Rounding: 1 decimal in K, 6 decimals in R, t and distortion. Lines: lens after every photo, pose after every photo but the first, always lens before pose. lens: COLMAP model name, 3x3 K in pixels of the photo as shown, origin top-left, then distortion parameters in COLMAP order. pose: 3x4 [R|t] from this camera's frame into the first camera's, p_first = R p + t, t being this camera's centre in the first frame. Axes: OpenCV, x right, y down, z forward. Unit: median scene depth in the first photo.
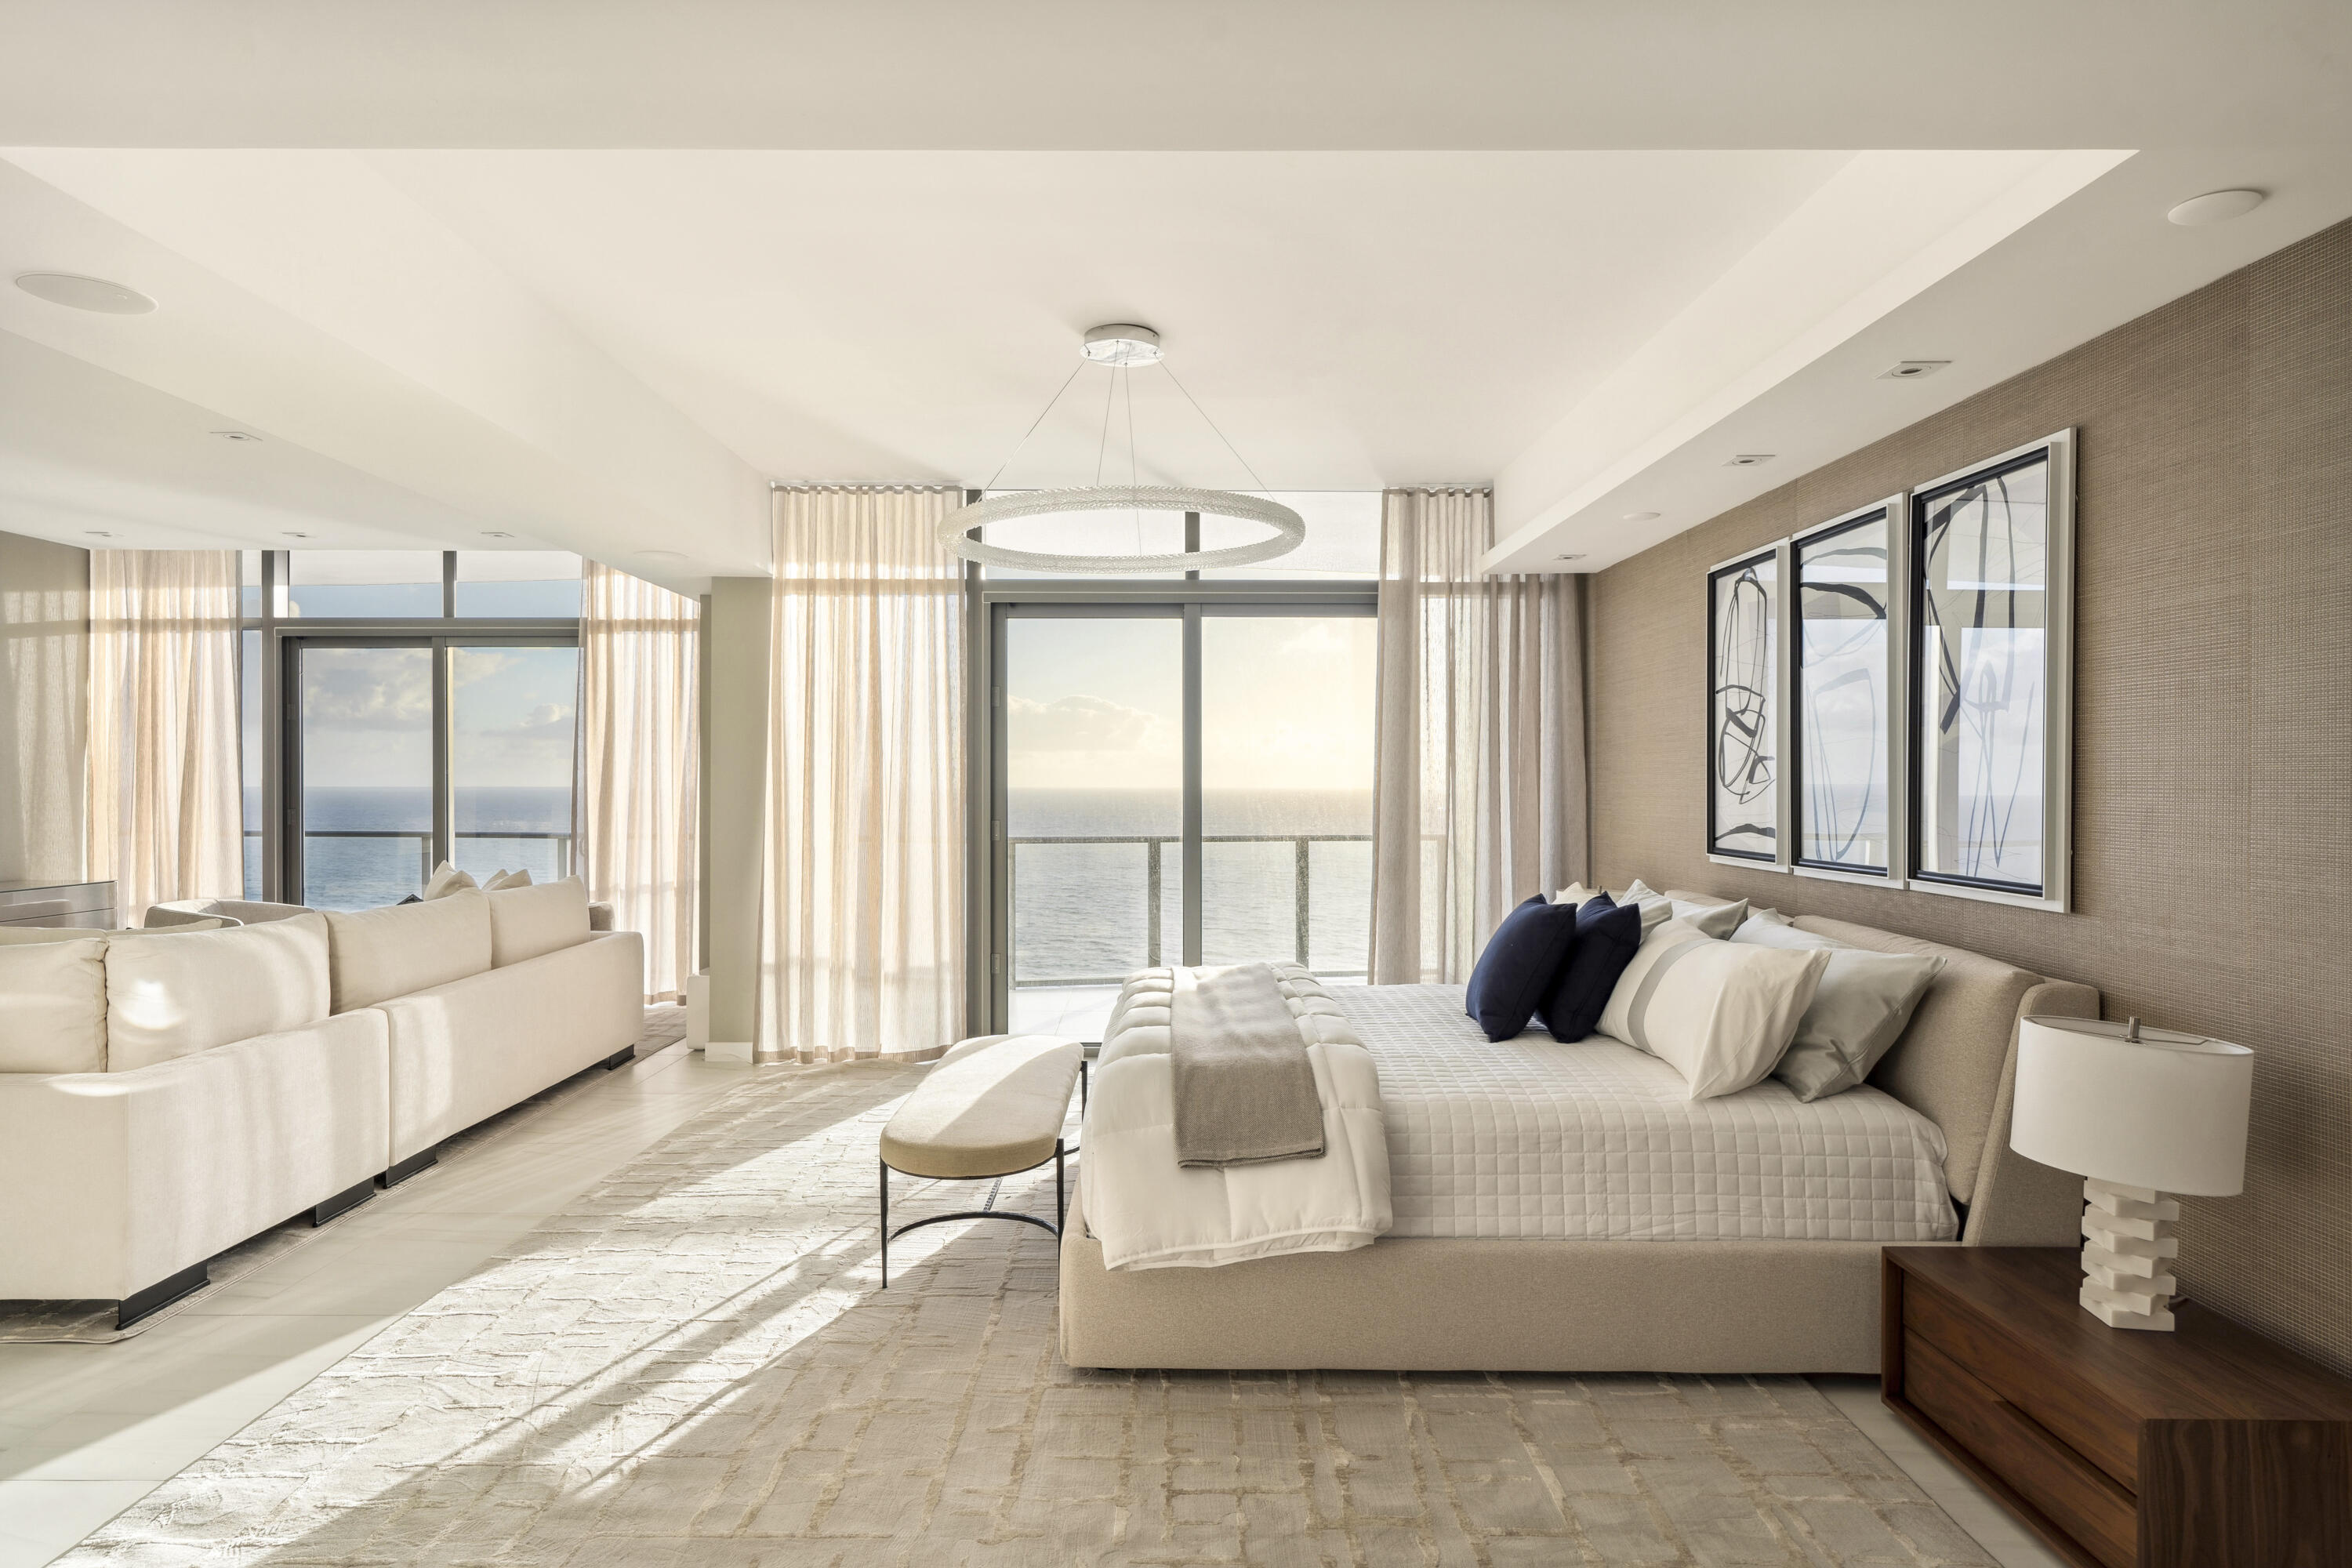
lens RADIAL K [[1290.3, 0, 1156.6], [0, 1290.3, 785.7], [0, 0, 1]] dist [-0.006949, 0.000988]
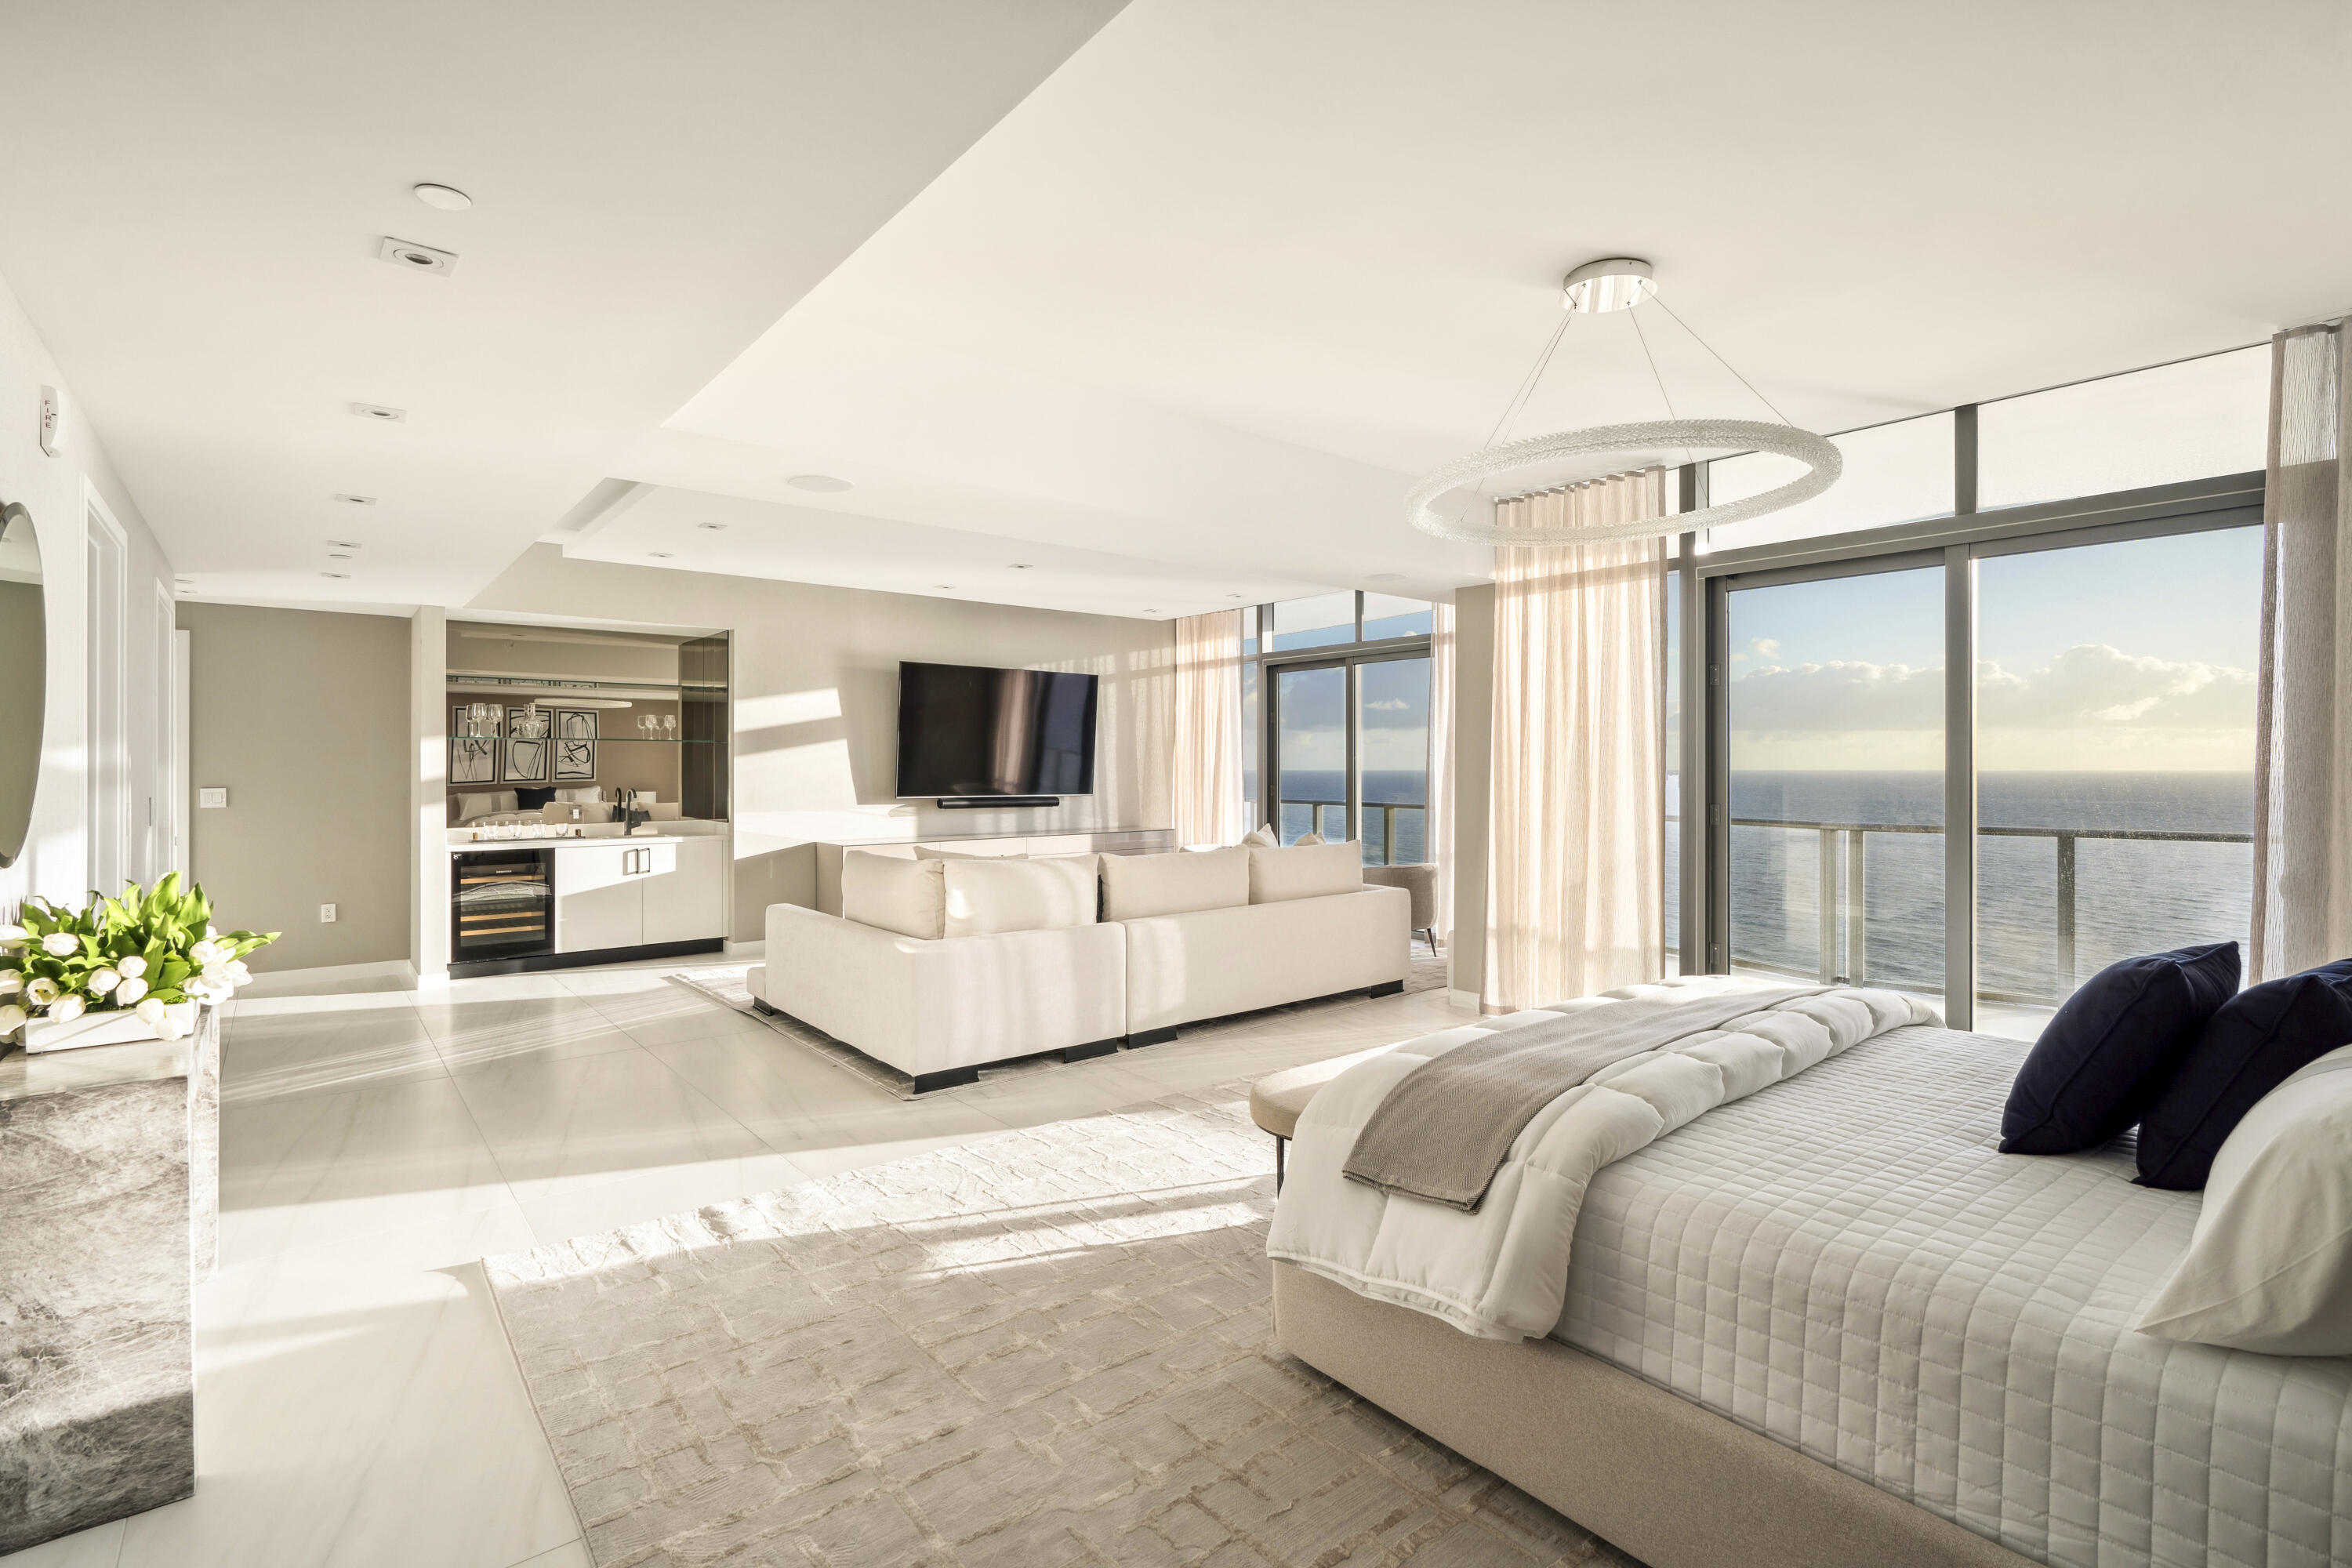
lens RADIAL K [[1076.2, 0, 1170.3], [0, 1076.2, 771.3], [0, 0, 1]] dist [-0.011326, 0.003009]
pose [[0.635273, 0.001293, -0.772286, 0.236503], [-0.000675, 0.999999, 0.001119, 0.001547], [0.772287, -0.000190, 0.635274, 0.182488]]
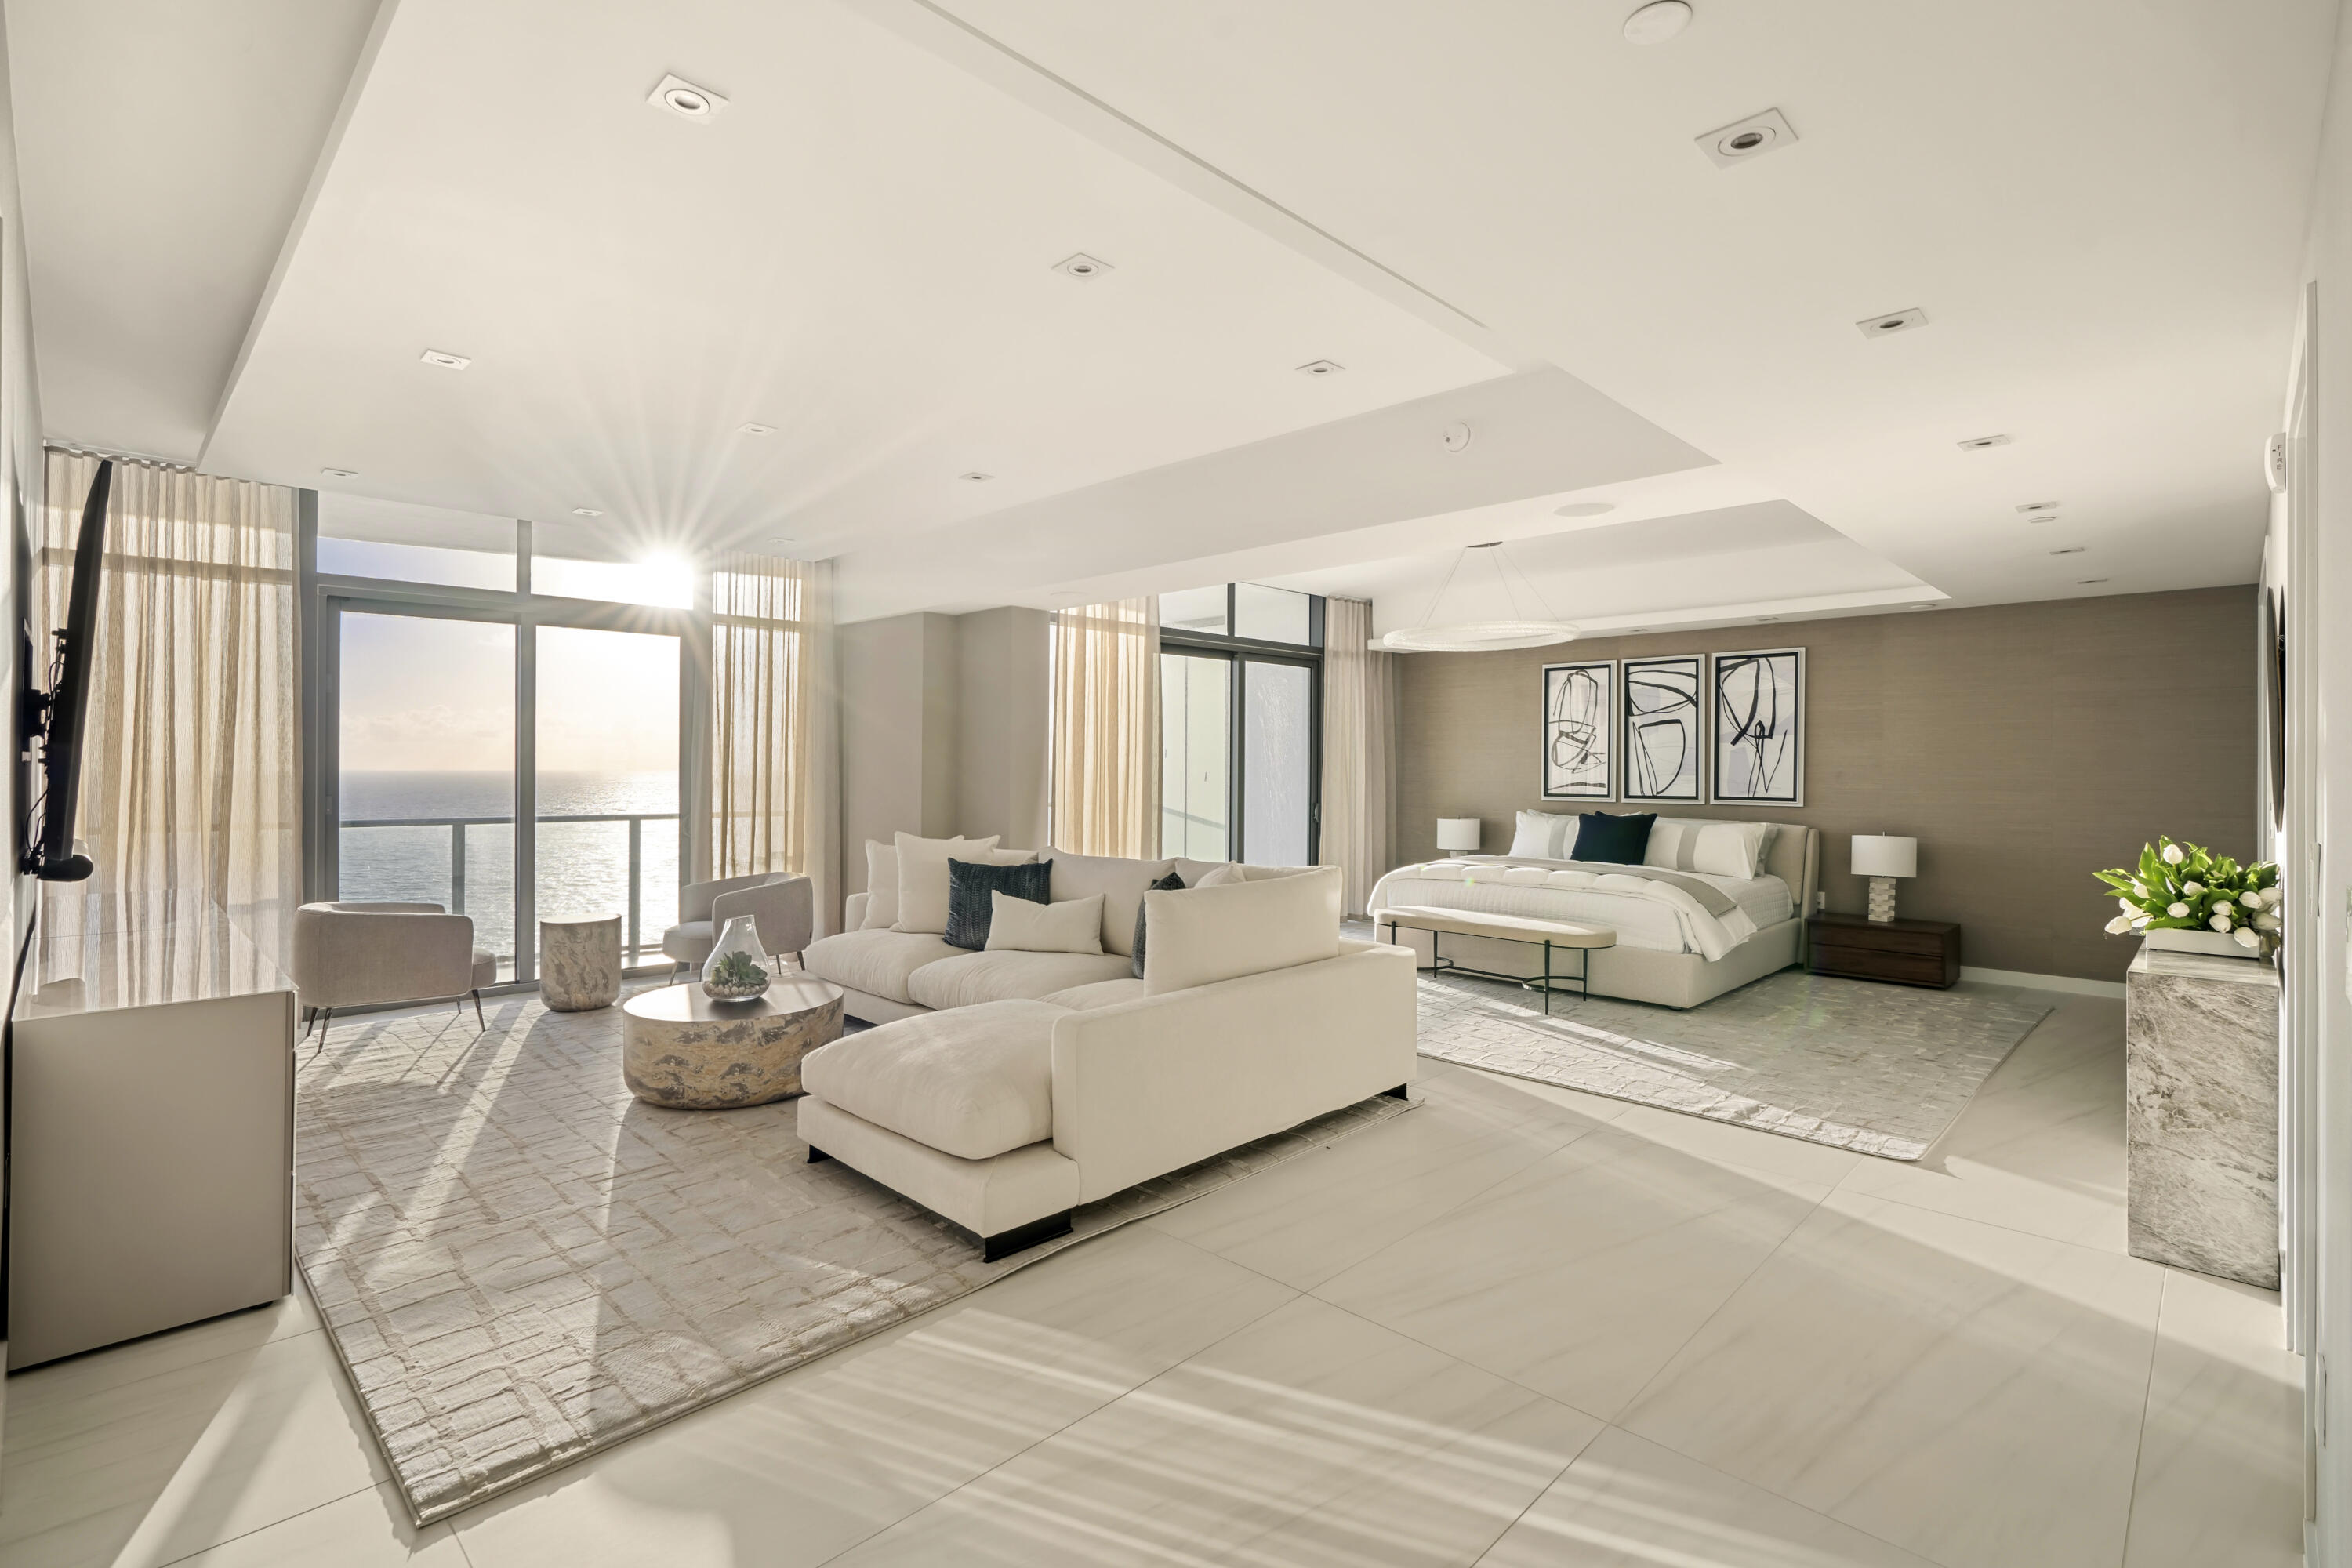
lens RADIAL K [[1076.2, 0, 1155.9], [0, 1076.2, 769.3], [0, 0, 1]] dist [-0.011326, 0.003009]
pose [[0.709273, -0.003625, 0.704924, -0.994419], [0.002769, 0.999993, 0.002356, 0.000386], [-0.704928, 0.000281, 0.709279, 0.126879]]
